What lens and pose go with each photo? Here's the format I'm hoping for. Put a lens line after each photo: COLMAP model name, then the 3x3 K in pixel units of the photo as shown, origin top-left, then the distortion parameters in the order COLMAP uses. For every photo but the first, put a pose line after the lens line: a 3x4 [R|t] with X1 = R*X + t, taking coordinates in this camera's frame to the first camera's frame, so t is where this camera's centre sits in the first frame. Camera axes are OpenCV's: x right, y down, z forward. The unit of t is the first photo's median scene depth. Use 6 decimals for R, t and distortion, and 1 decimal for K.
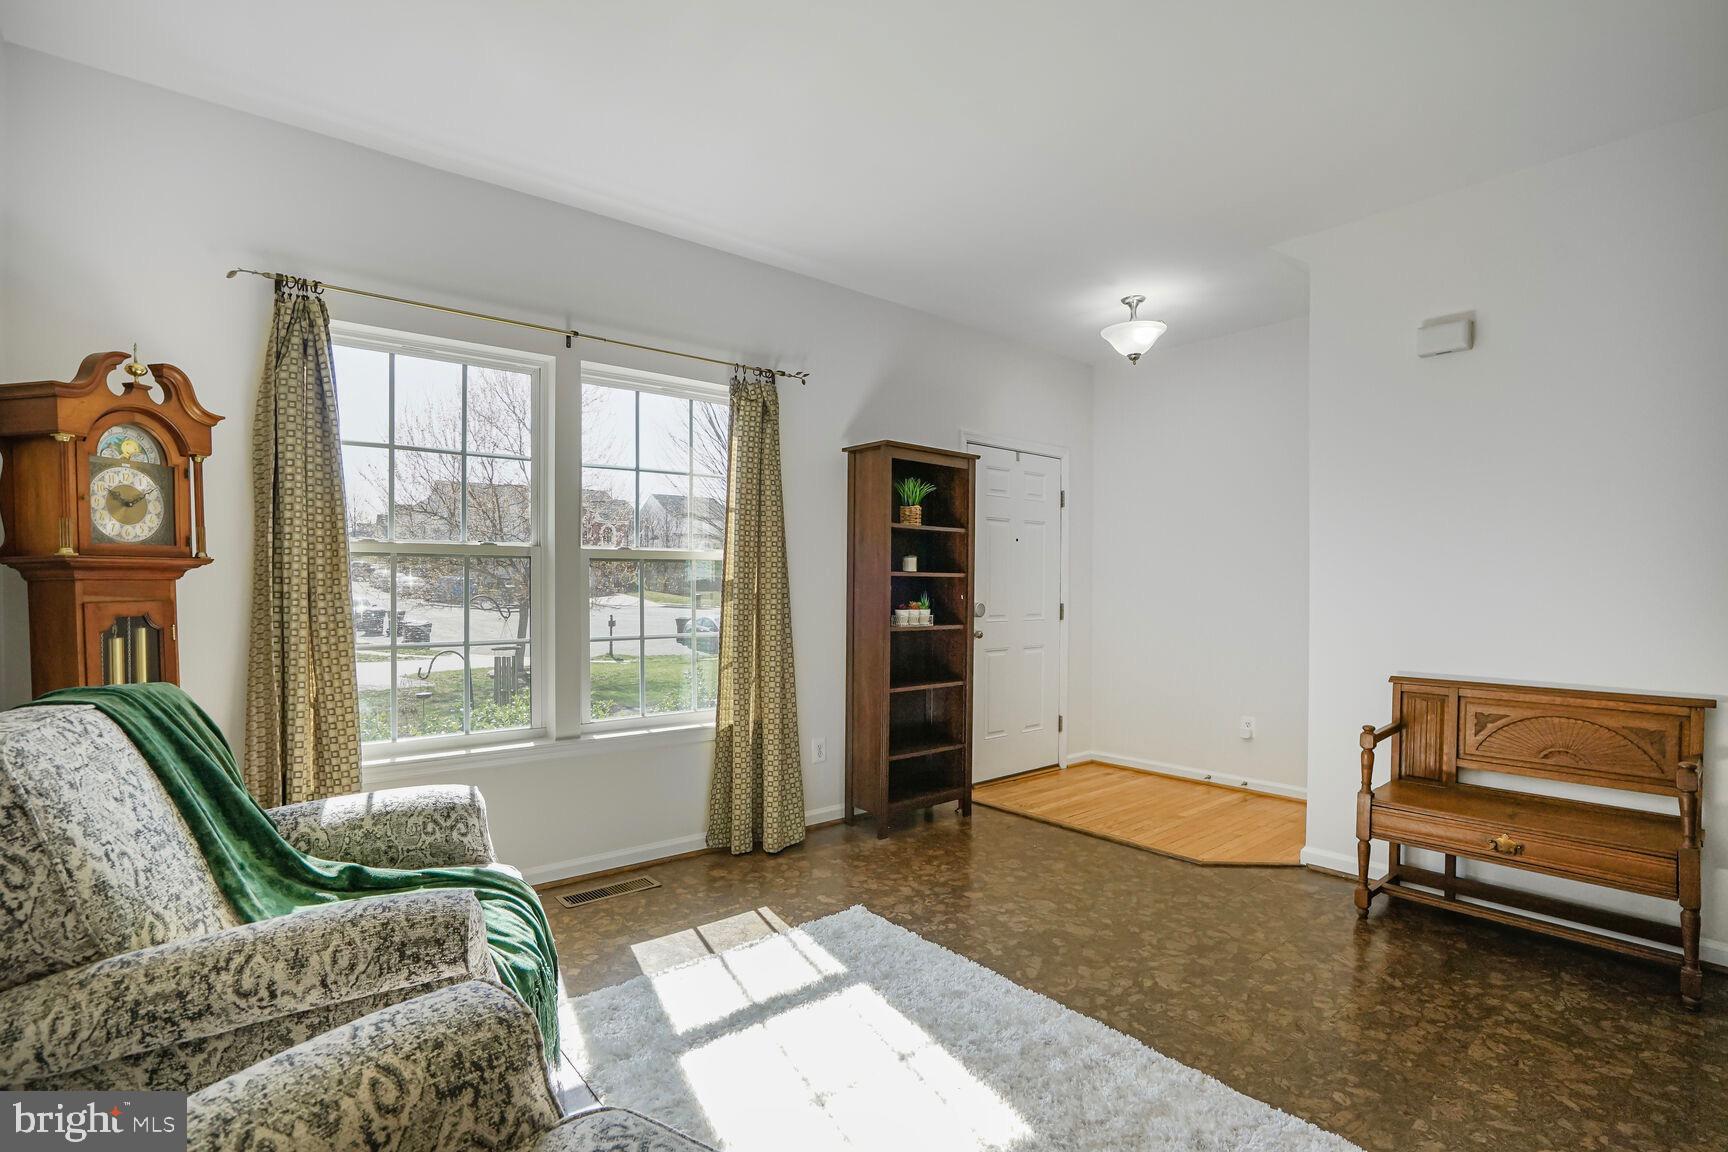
lens RADIAL K [[789.7, 0, 918.0], [0, 789.7, 572.3], [0, 0, 1]] dist [-0.039336, 0.026101]
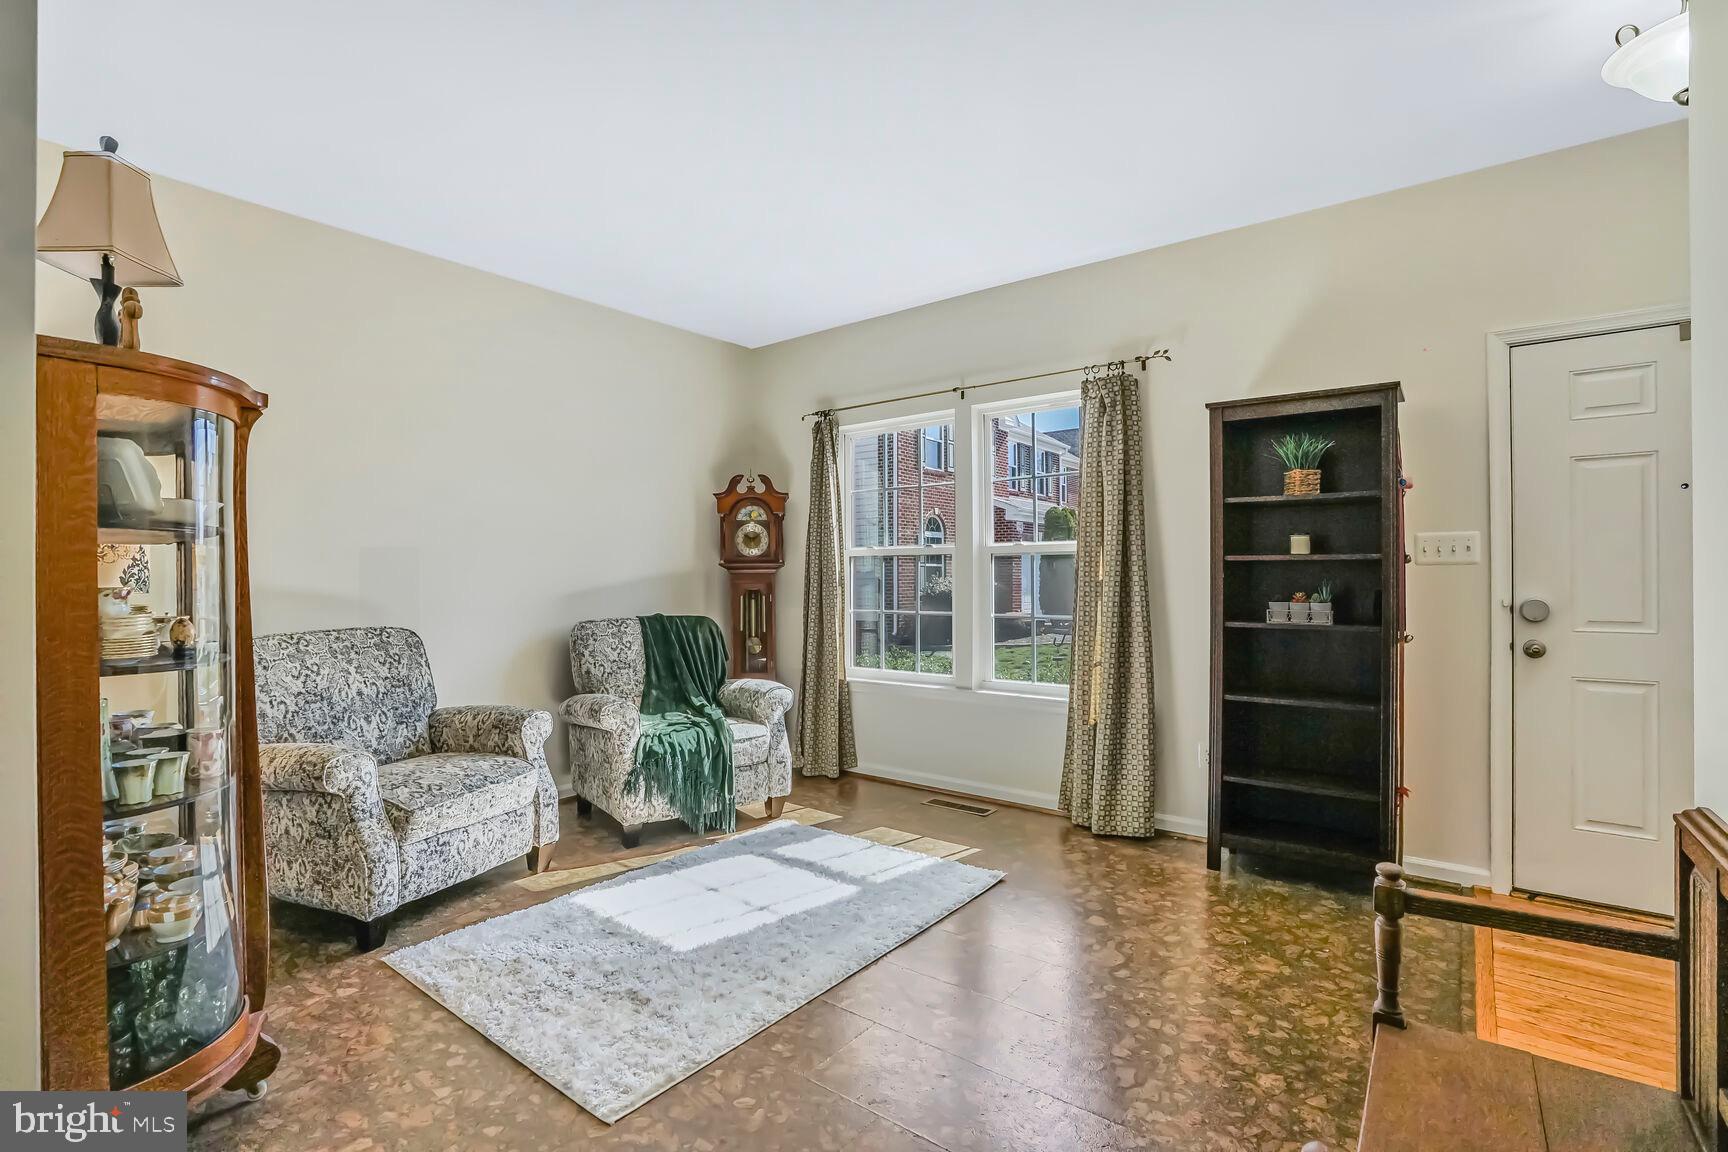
lens RADIAL K [[818.9, 0, 854.7], [0, 818.9, 554.1], [0, 0, 1]] dist [-0.068708, 0.031320]
pose [[0.188778, -0.026999, -0.981649, 1.136879], [0.021310, 0.999499, -0.023392, 0.013907], [0.981789, -0.016504, 0.189259, 0.697374]]
